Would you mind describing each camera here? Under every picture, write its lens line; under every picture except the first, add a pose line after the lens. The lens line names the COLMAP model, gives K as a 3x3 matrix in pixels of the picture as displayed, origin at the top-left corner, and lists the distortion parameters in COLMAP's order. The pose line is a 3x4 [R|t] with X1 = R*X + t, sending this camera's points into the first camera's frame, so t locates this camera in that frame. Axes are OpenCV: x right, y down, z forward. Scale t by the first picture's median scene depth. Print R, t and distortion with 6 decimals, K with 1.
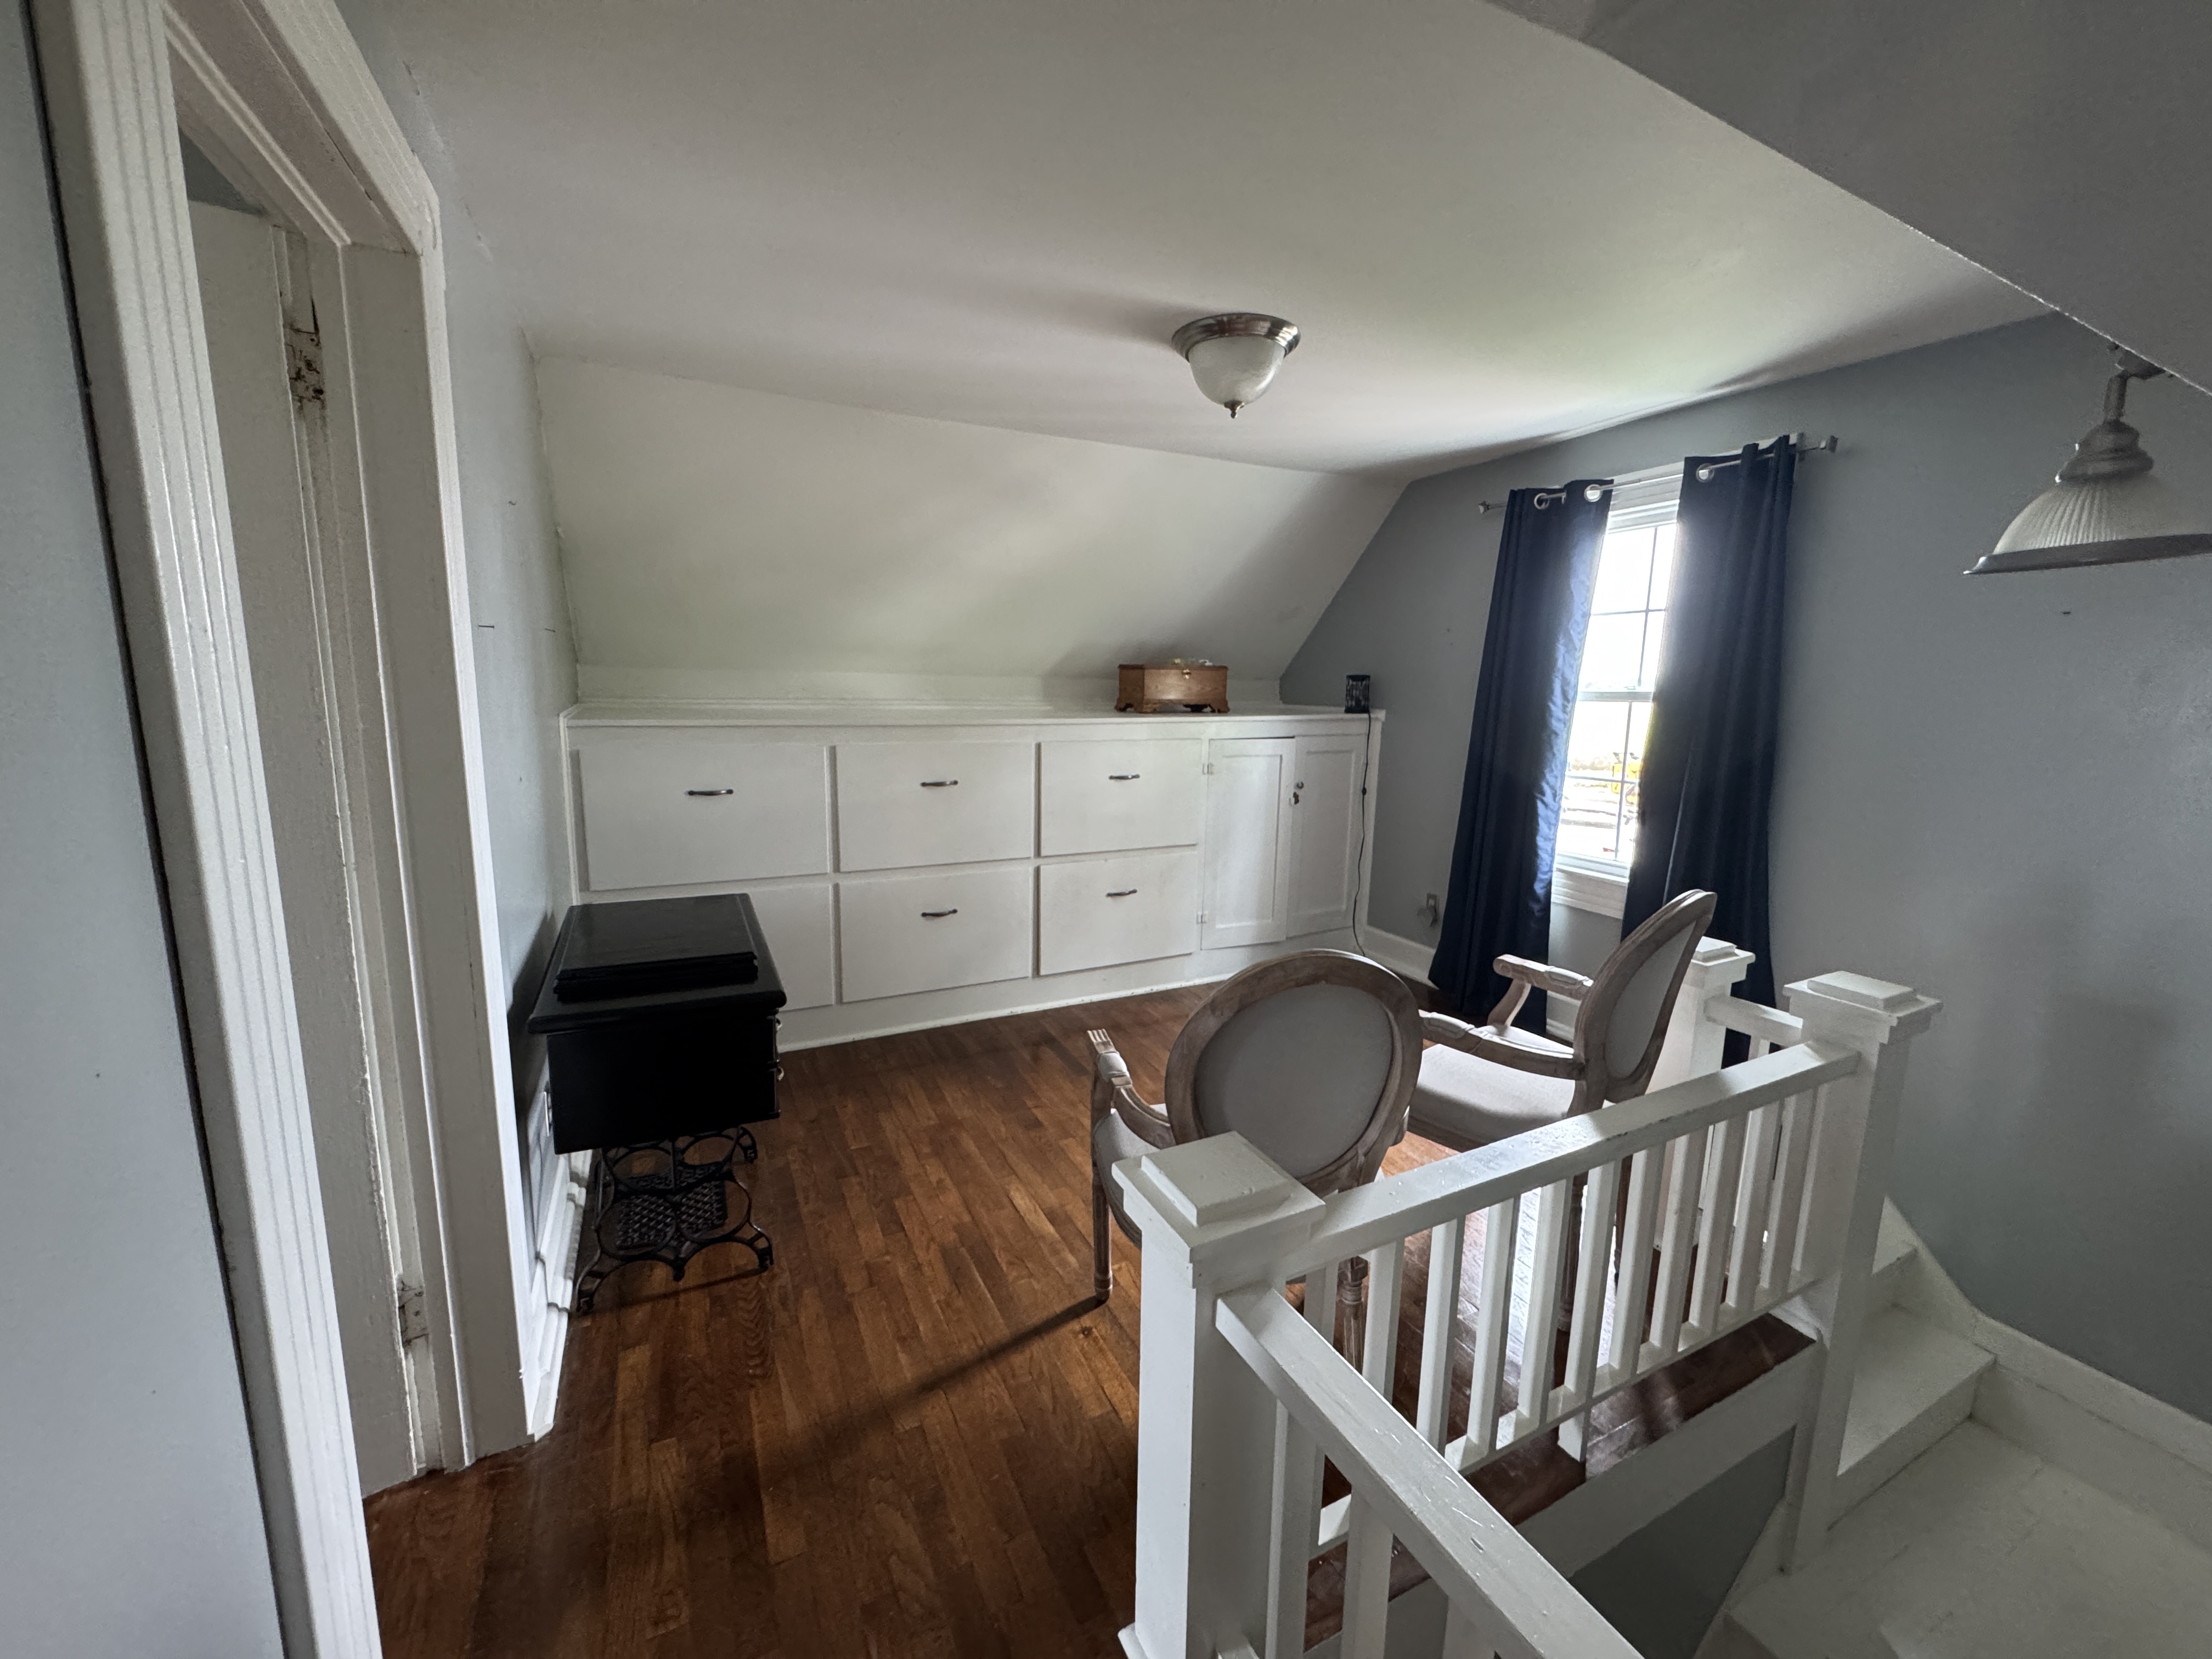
lens RADIAL K [[883.2, 0, 1113.2], [0, 883.2, 822.2], [0, 0, 1]] dist [-0.002528, 0.000204]
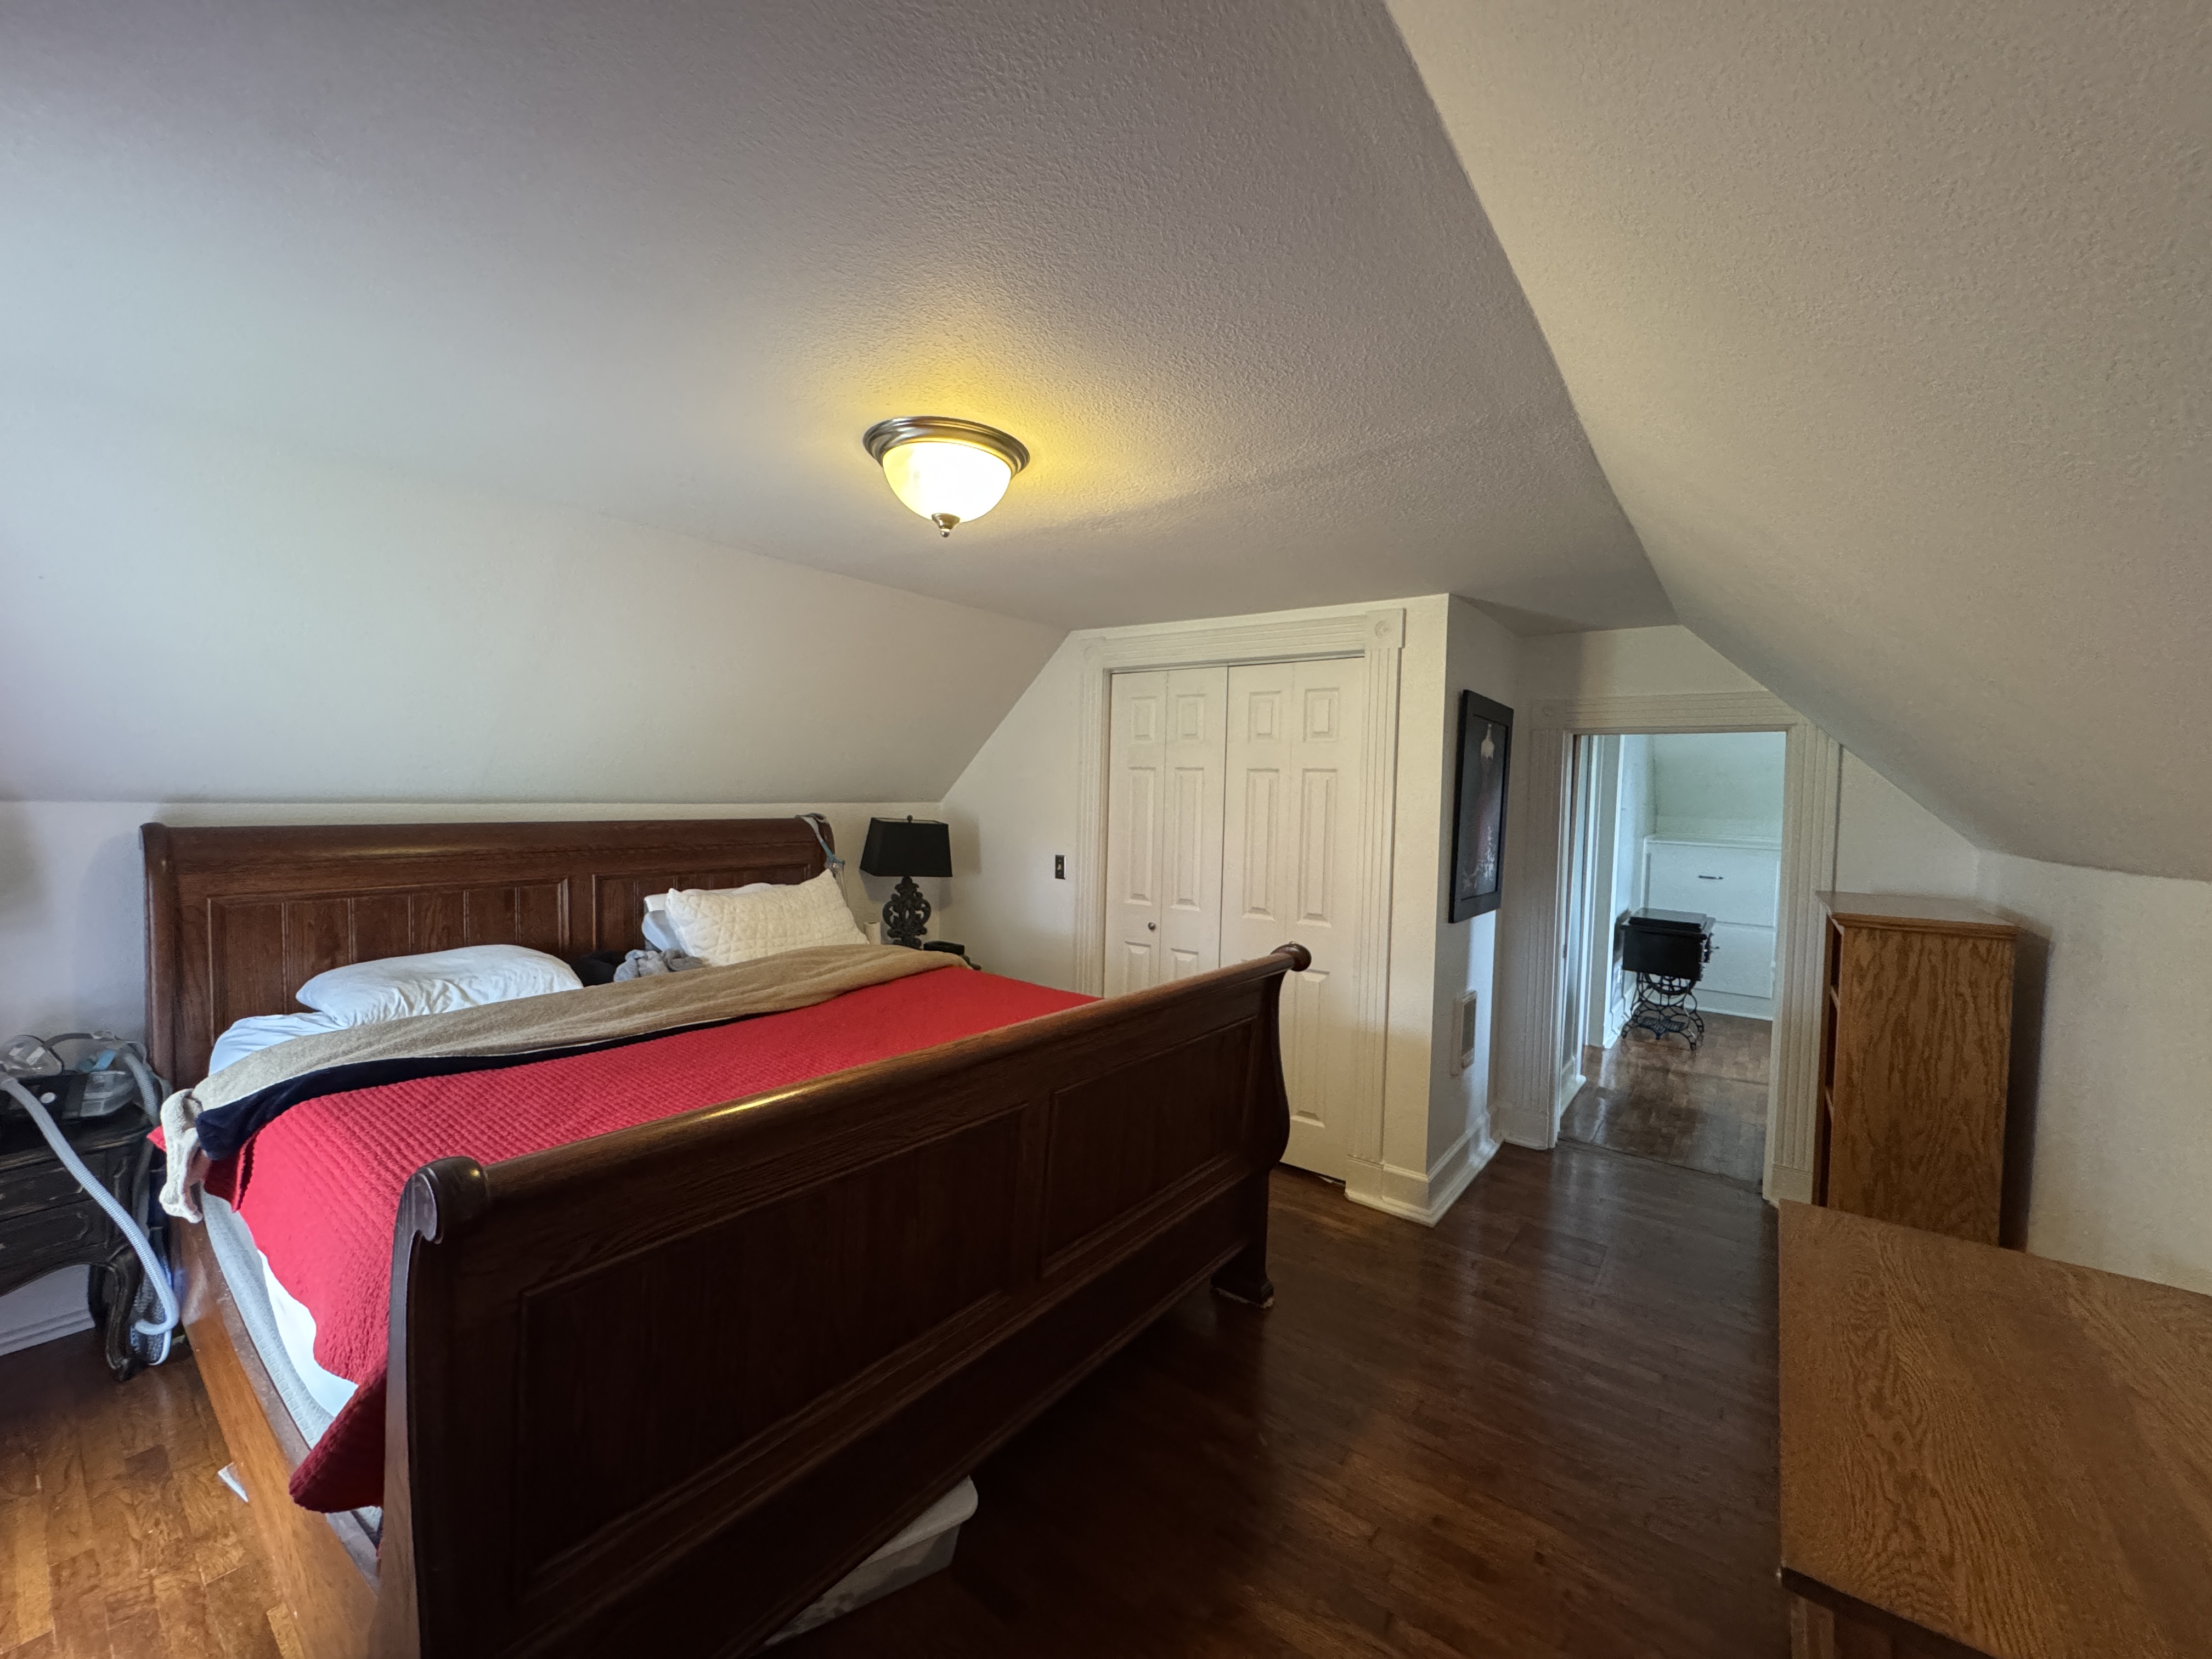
lens RADIAL K [[883.2, 0, 1106.1], [0, 883.2, 830.5], [0, 0, 1]] dist [-0.002528, 0.000204]
pose [[0.433725, 0.025971, -0.900671, 1.270262], [-0.155761, 0.986697, -0.046557, 0.278305], [0.887480, 0.160482, 0.432001, -1.896565]]
